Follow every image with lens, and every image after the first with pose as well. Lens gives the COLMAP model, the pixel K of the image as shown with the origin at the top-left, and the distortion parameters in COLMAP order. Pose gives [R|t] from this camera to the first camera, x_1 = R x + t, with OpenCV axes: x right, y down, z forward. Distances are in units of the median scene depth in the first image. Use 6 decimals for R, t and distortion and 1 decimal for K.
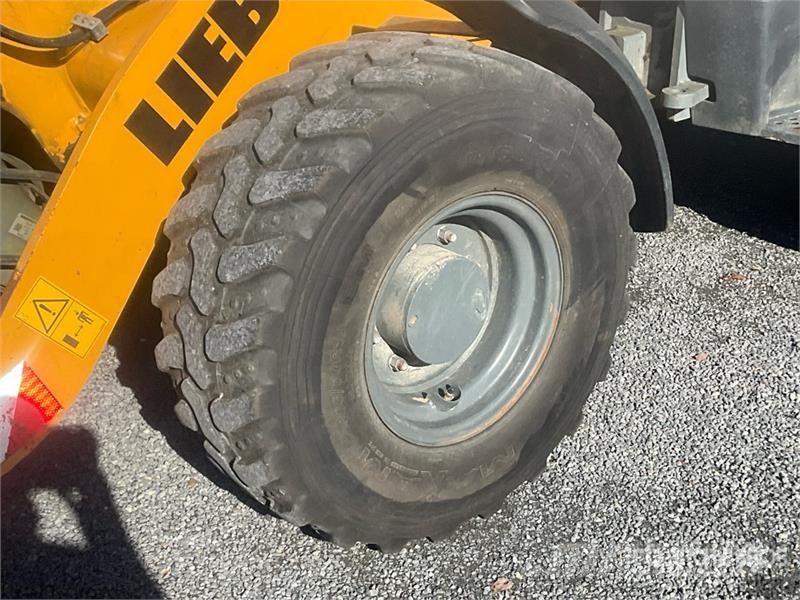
lens RADIAL K [[1293.4, 0, 400.0], [0, 1293.4, 300.0], [0, 0, 1]] dist [0.036398, 0.012301]
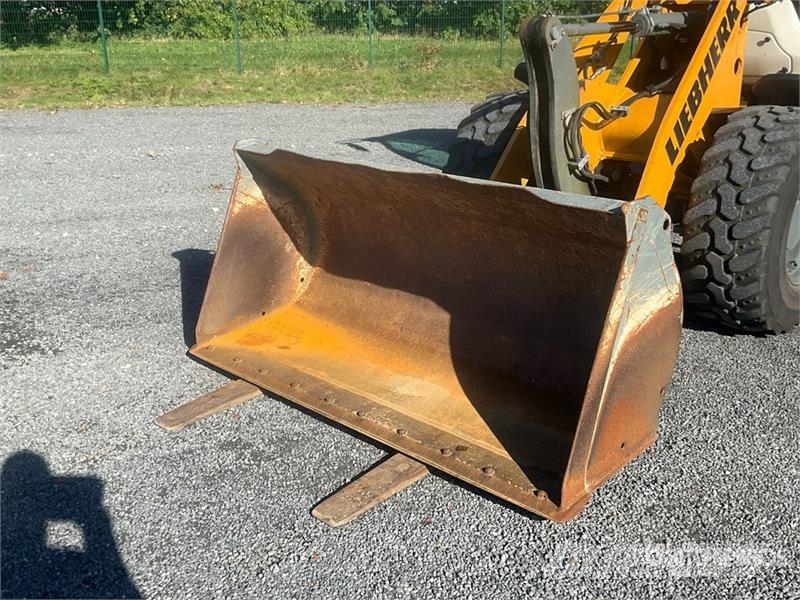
lens RADIAL K [[837.1, 0, 400.0], [0, 837.1, 300.0], [0, 0, 1]] dist [0.138611, -0.349494]
pose [[0.993387, -0.050884, 0.102920, -0.814842], [0.058835, 0.995389, -0.075758, 0.211949], [-0.098591, 0.081313, 0.991800, -0.399270]]
